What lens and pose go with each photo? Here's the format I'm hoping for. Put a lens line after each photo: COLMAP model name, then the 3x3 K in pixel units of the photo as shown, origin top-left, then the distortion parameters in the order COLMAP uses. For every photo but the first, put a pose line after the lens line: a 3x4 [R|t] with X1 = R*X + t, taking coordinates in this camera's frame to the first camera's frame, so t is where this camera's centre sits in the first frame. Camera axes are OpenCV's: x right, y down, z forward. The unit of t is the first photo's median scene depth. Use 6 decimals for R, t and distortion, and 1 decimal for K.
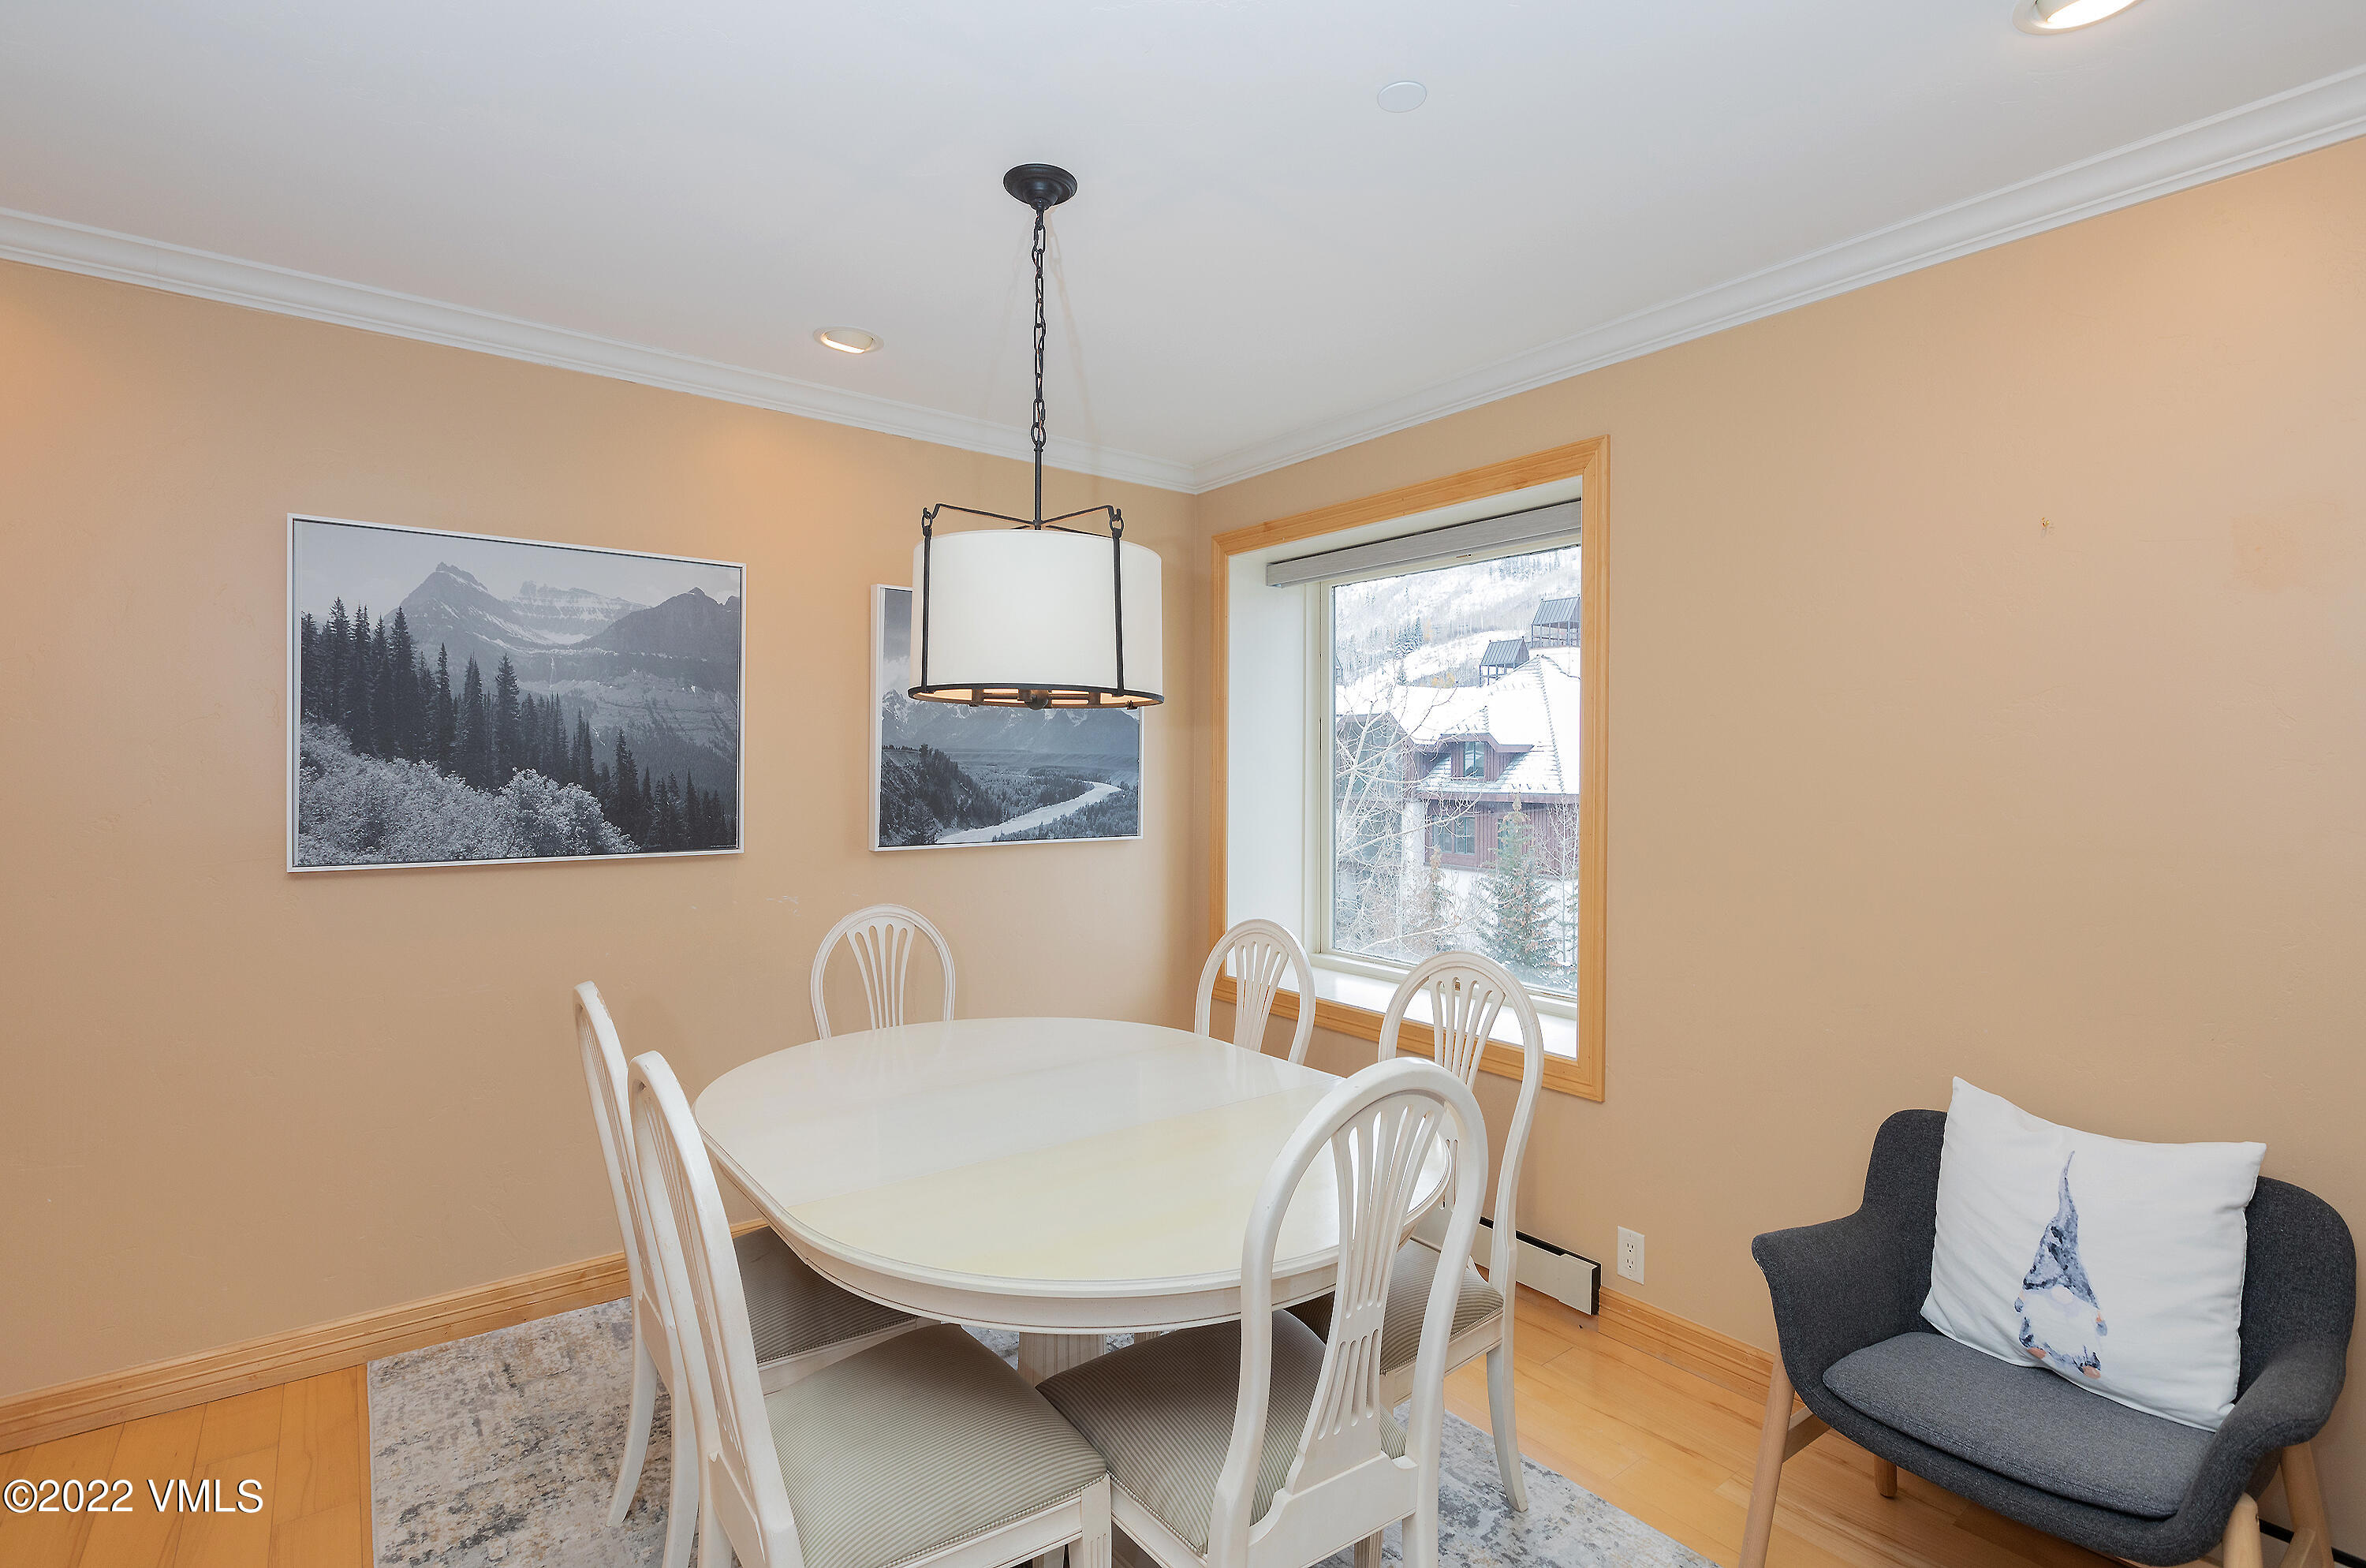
lens RADIAL K [[1104.2, 0, 1193.0], [0, 1104.2, 774.0], [0, 0, 1]] dist [0.001025, 0.000301]
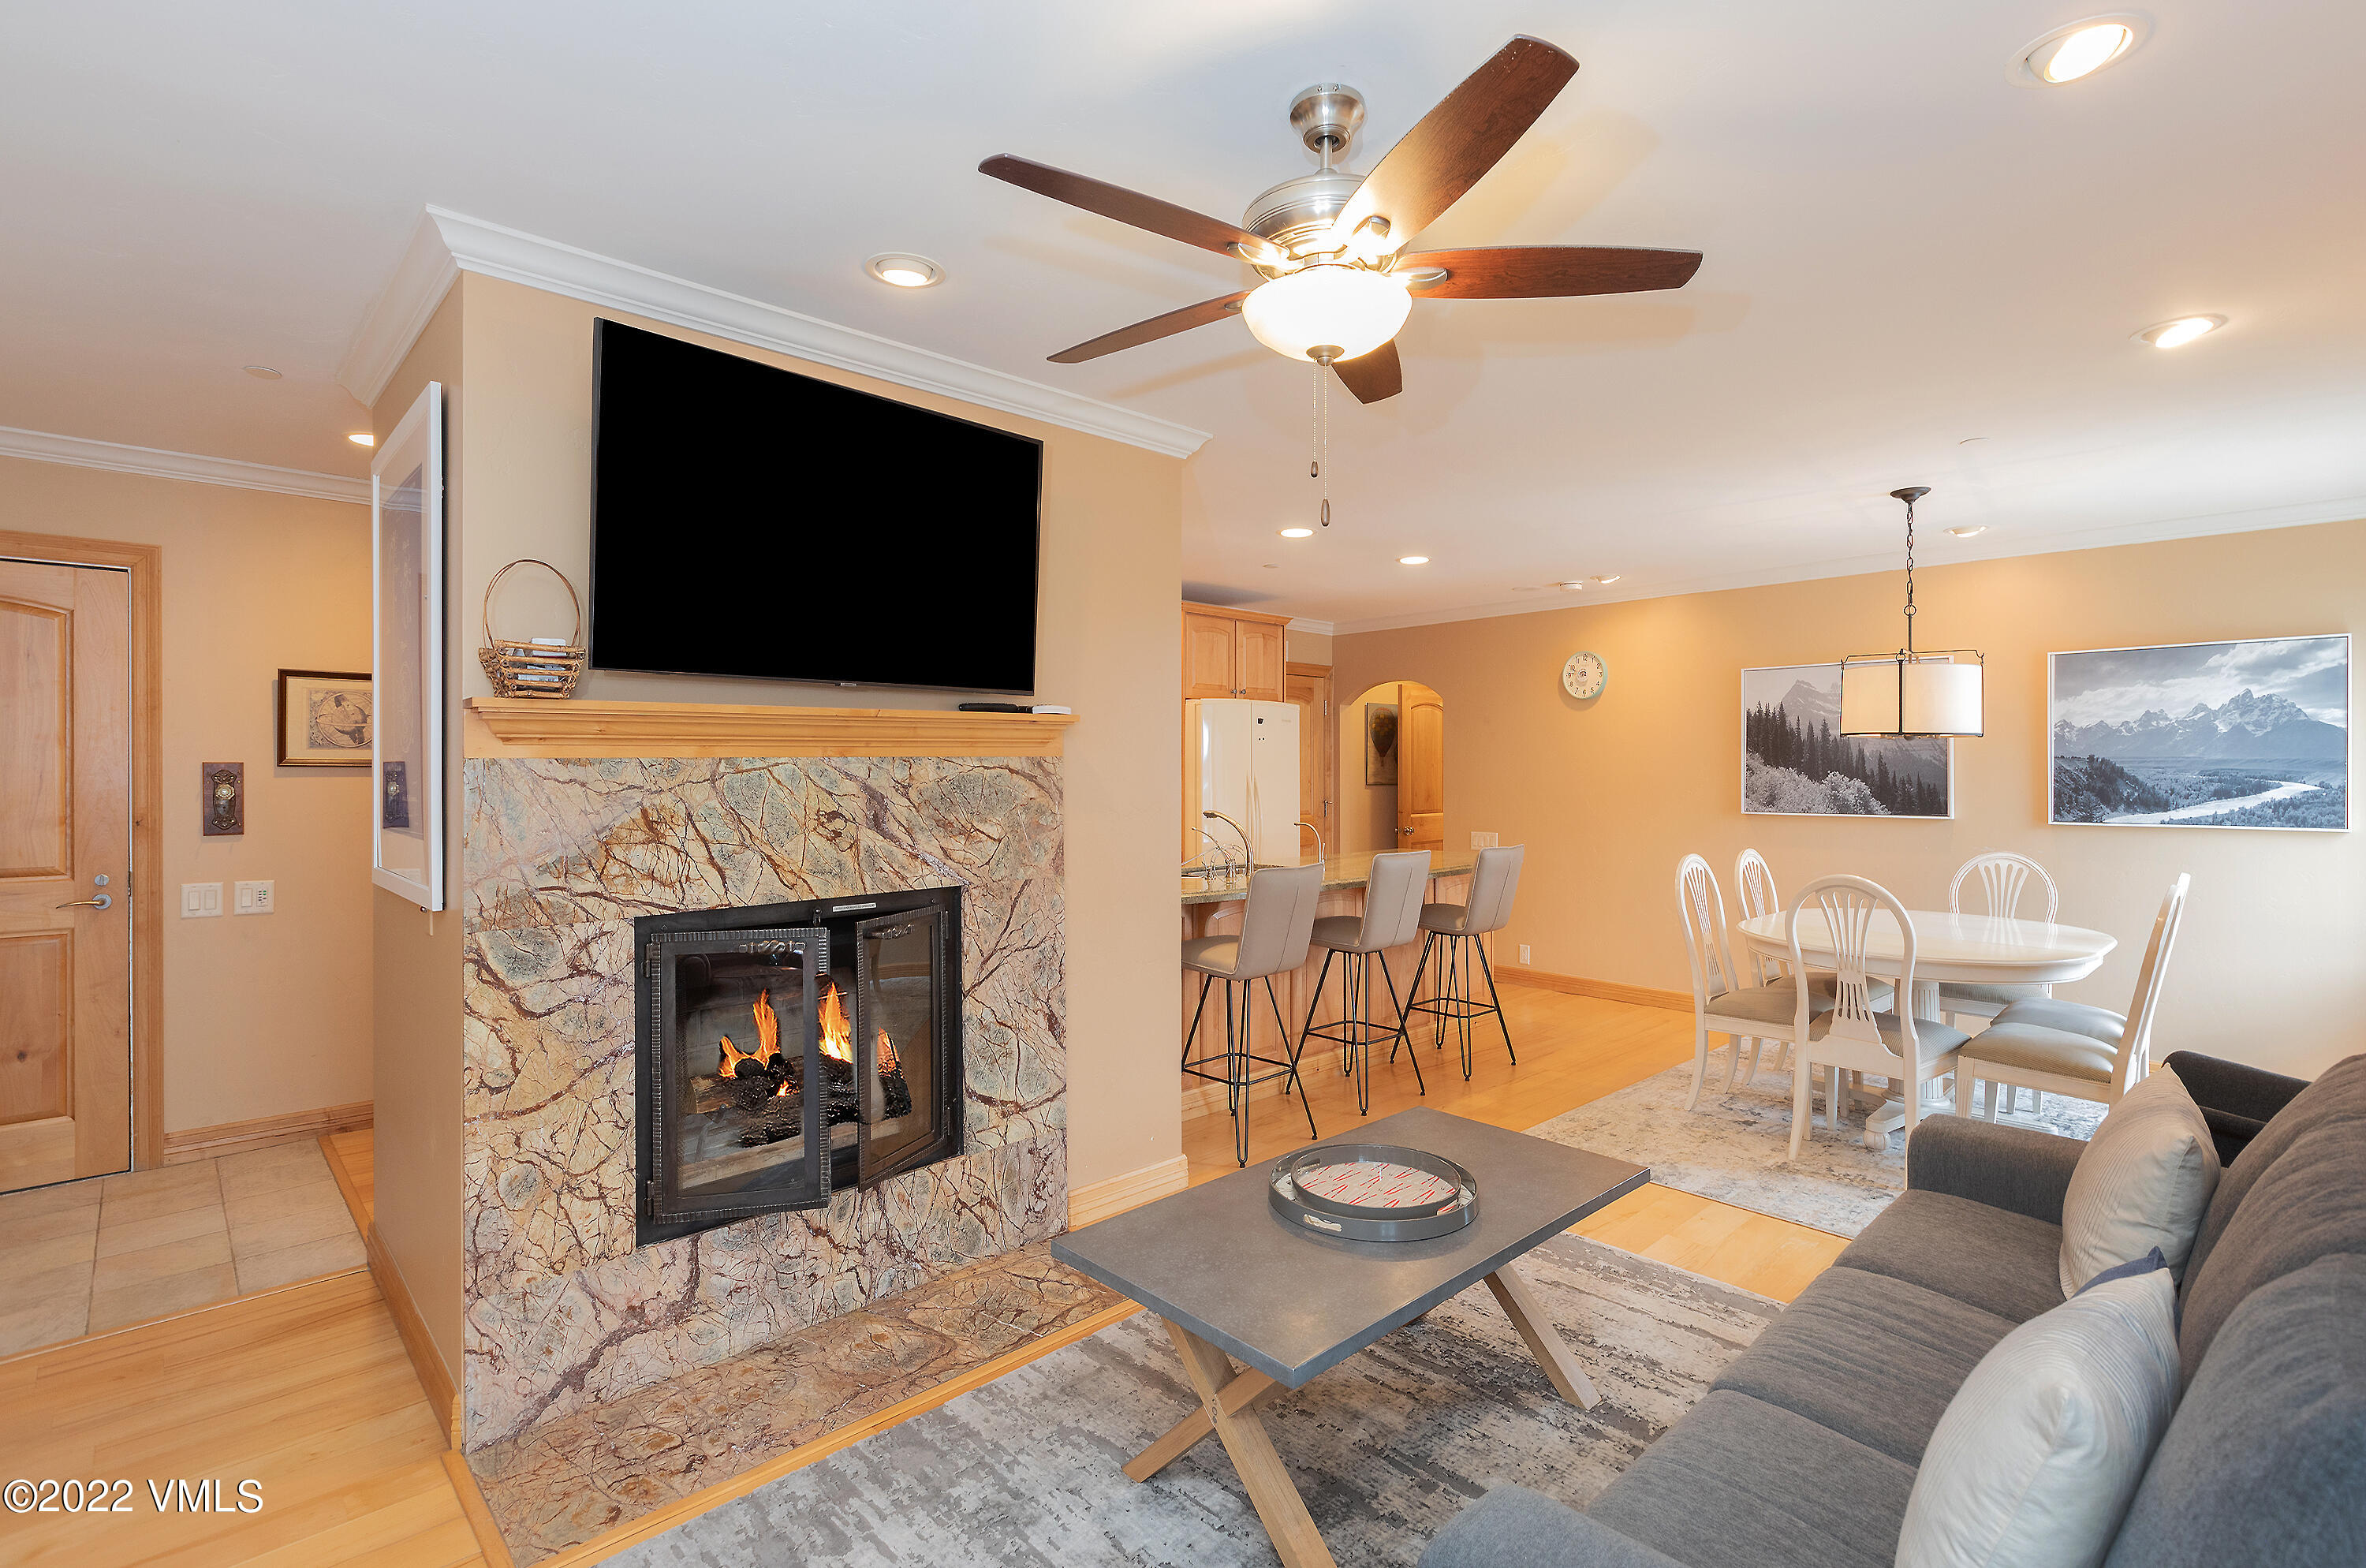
lens RADIAL K [[1104.2, 0, 1193.0], [0, 1104.2, 774.0], [0, 0, 1]] dist [0.001025, 0.000301]
pose [[0.093221, -0.002380, -0.995643, 1.124718], [-0.005801, 0.999979, -0.002934, 0.010659], [0.995629, 0.006050, 0.093205, -0.339400]]
